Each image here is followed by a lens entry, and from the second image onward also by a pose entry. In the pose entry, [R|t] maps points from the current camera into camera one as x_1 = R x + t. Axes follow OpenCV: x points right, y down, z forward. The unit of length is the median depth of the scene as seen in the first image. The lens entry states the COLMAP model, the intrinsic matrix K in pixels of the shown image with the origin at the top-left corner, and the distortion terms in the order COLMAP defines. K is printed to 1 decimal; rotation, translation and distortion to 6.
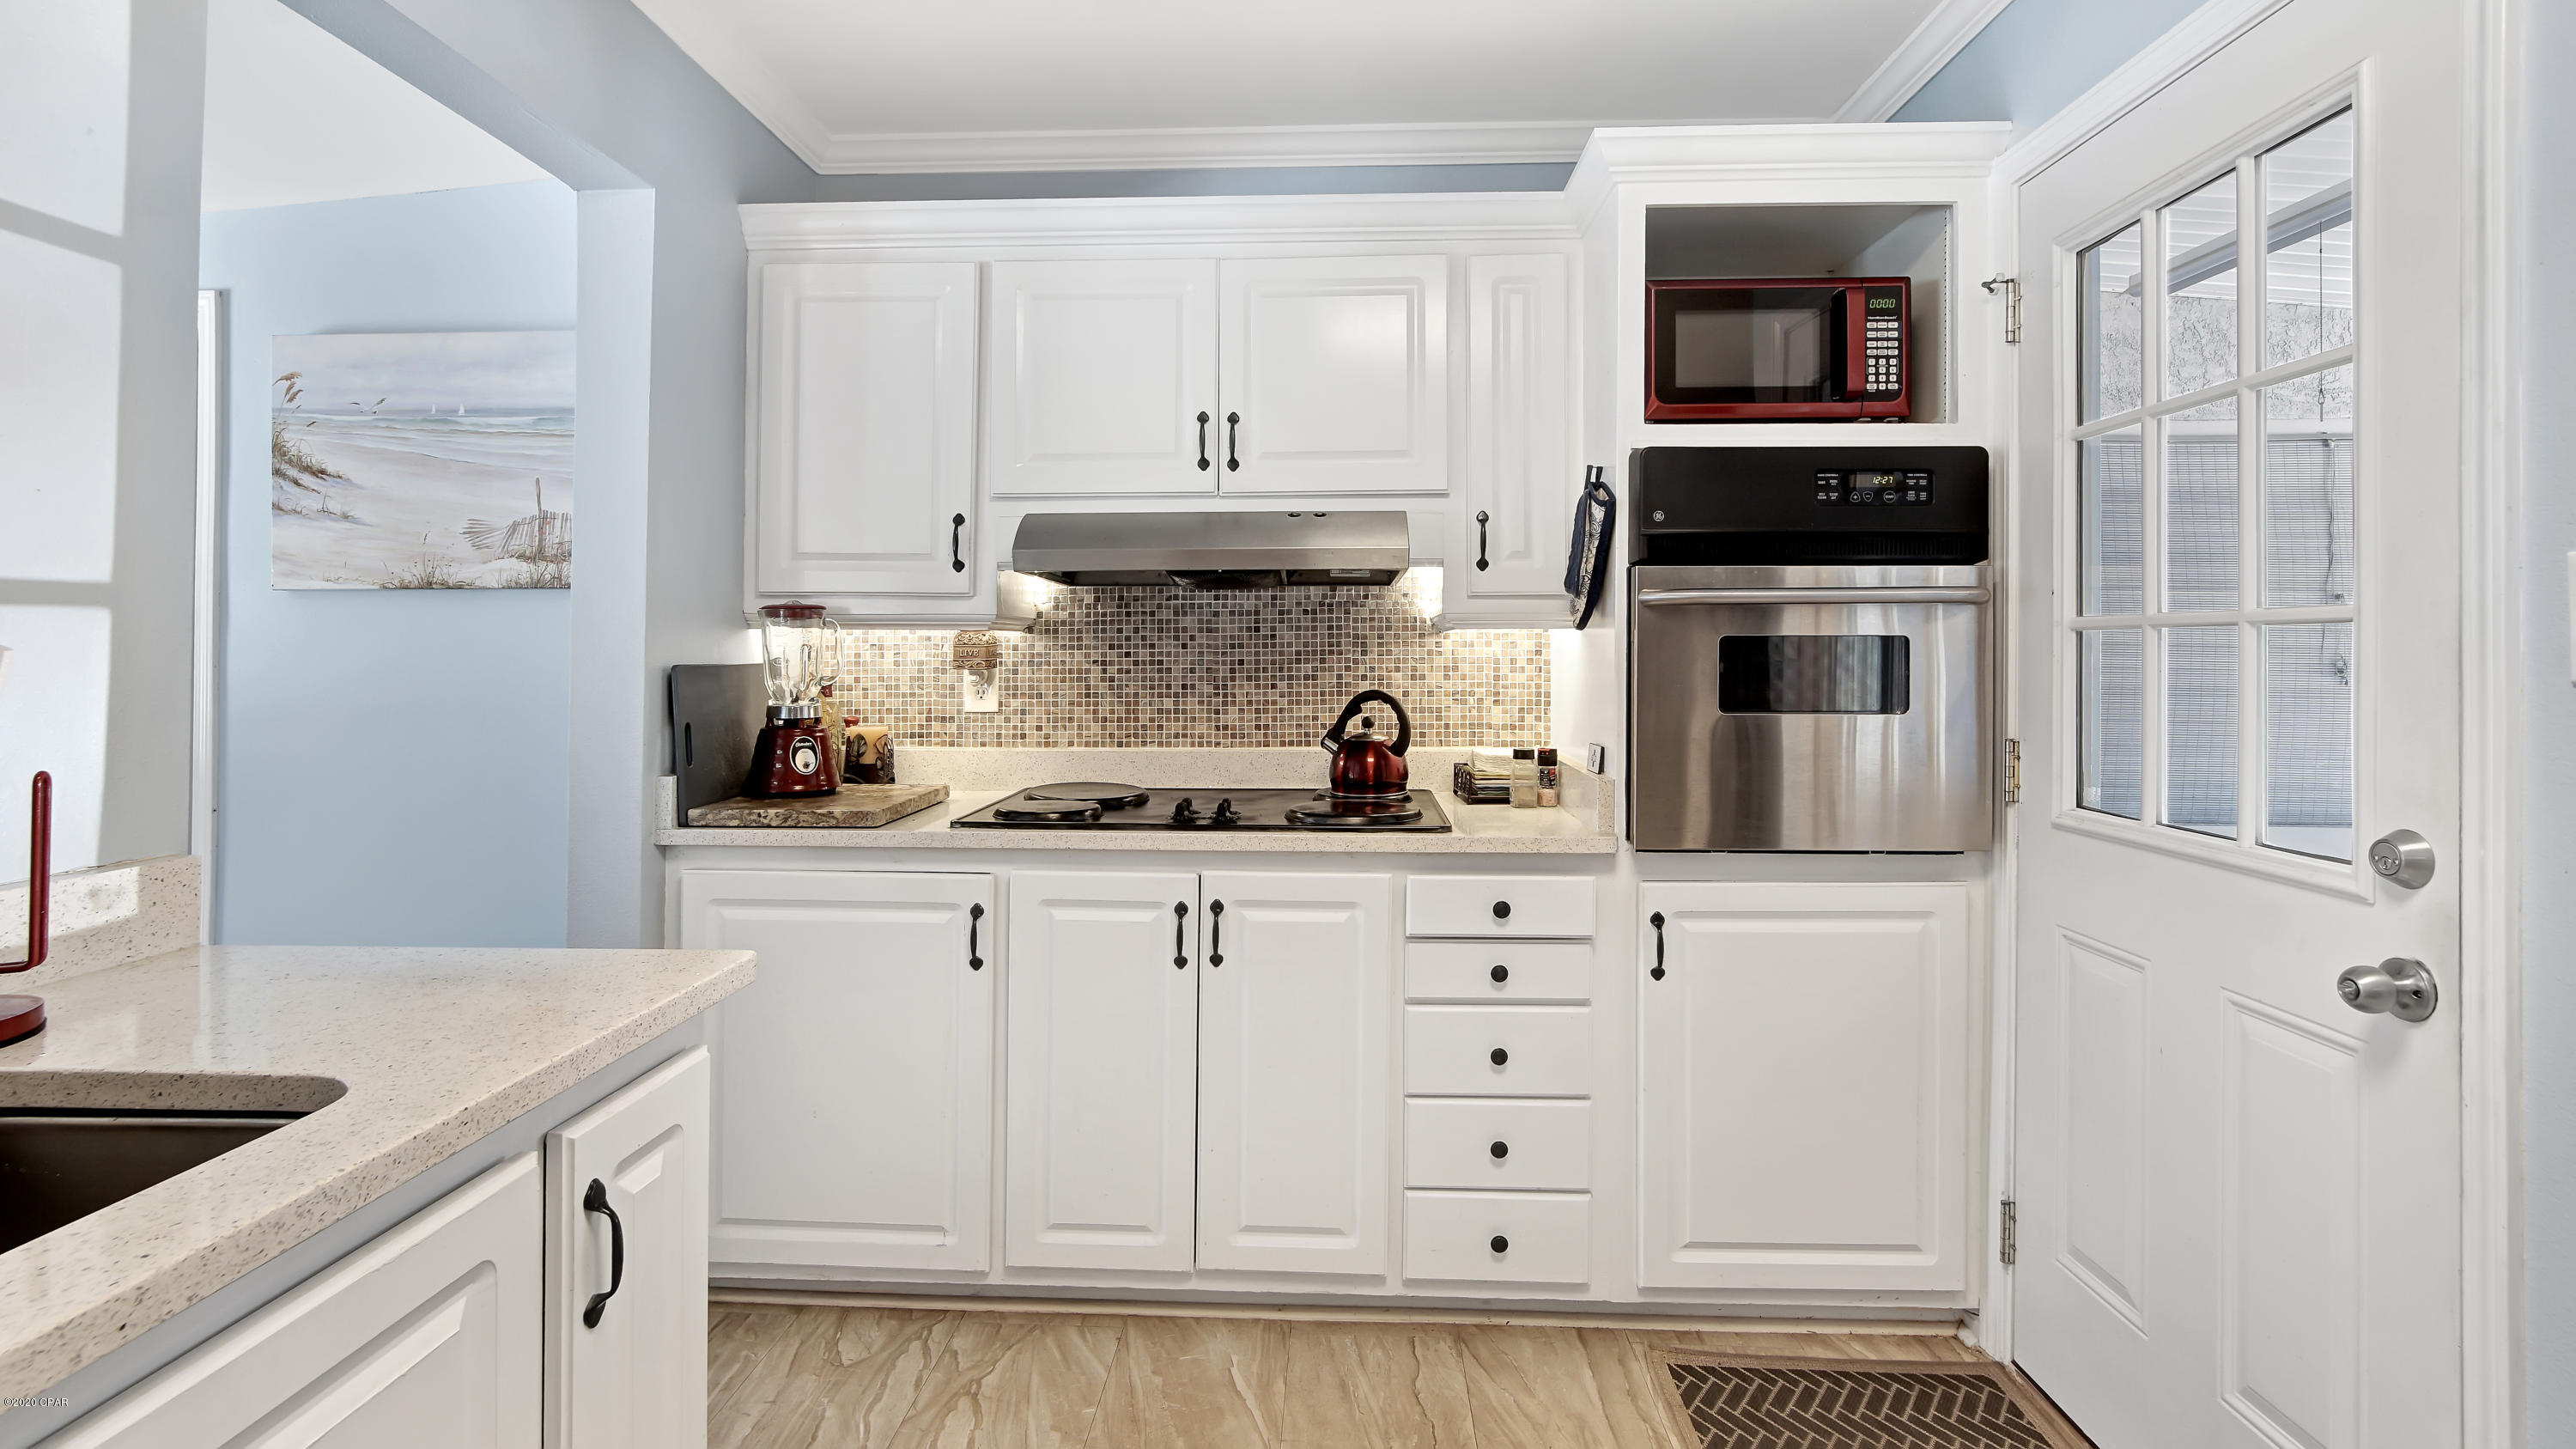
lens RADIAL K [[1168.4, 0, 1272.3], [0, 1168.4, 678.3], [0, 0, 1]] dist [-0.012898, 0.000461]
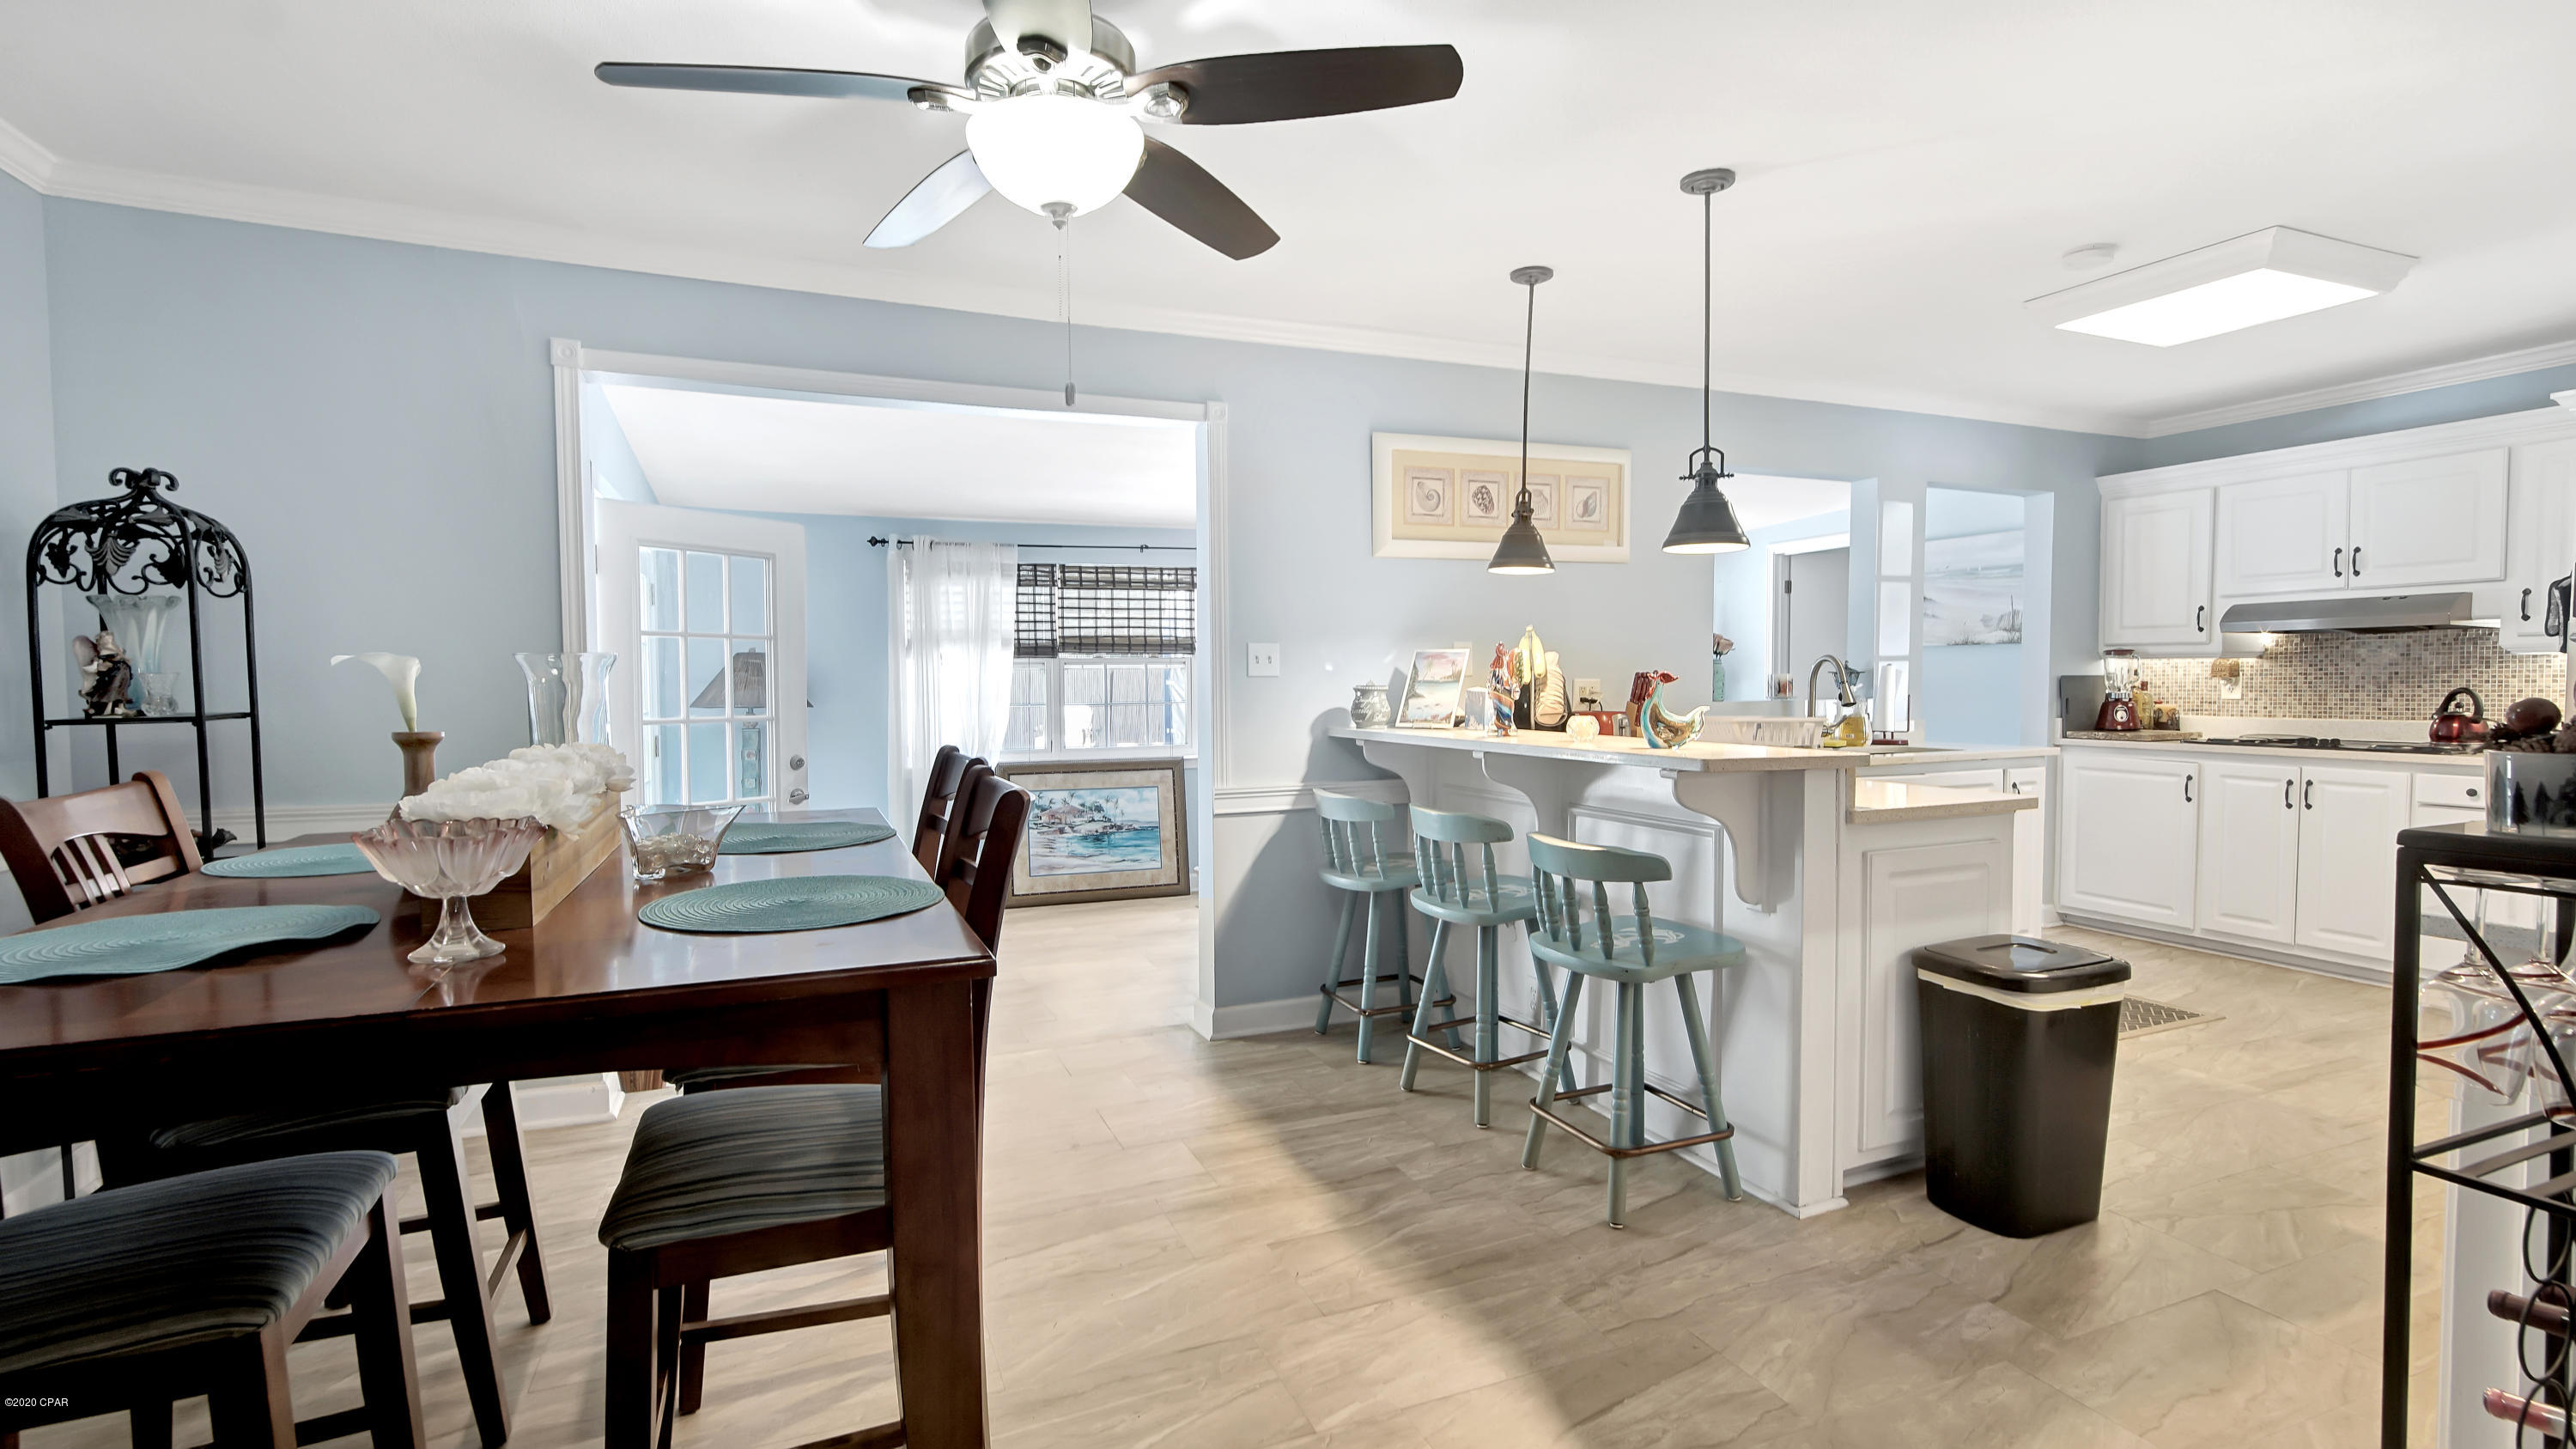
lens RADIAL K [[1168.4, 0, 1272.3], [0, 1168.4, 678.3], [0, 0, 1]] dist [-0.012898, 0.000461]
pose [[0.414843, -0.003258, -0.909887, 0.951568], [-0.012579, 0.999877, -0.009315, 0.035550], [0.909806, 0.015310, 0.414751, -1.431703]]
